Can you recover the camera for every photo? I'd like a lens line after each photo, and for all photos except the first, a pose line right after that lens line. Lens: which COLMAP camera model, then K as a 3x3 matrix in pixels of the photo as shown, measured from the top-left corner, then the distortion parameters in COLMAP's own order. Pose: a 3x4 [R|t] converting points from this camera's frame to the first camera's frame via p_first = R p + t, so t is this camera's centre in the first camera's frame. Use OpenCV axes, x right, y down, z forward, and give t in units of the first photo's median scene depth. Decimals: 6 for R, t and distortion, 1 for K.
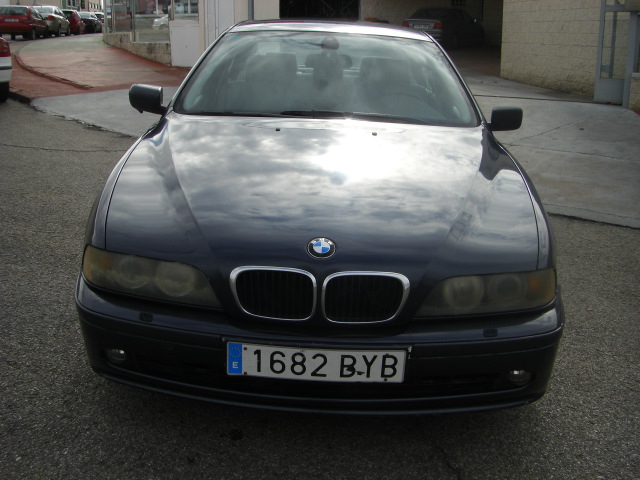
lens RADIAL K [[729.2, 0, 320.0], [0, 729.2, 240.0], [0, 0, 1]] dist [-0.199615, 0.167825]
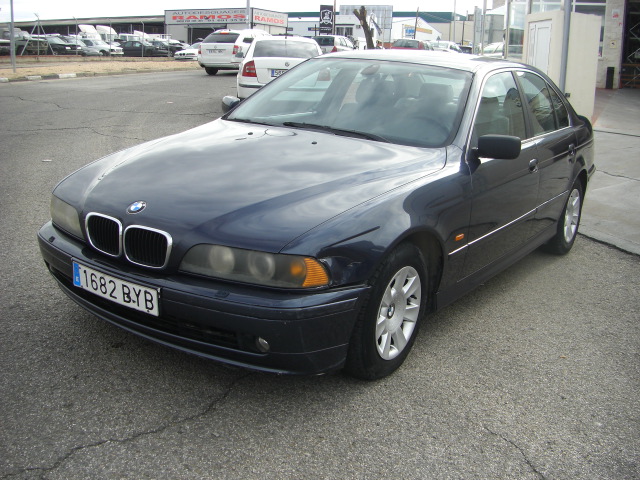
lens RADIAL K [[729.2, 0, 320.0], [0, 729.2, 240.0], [0, 0, 1]] dist [-0.199615, 0.167825]
pose [[0.838477, 0.154432, -0.522597, 1.025022], [-0.182070, 0.983284, -0.001553, 0.010725], [0.513621, 0.096451, 0.852579, 0.028497]]
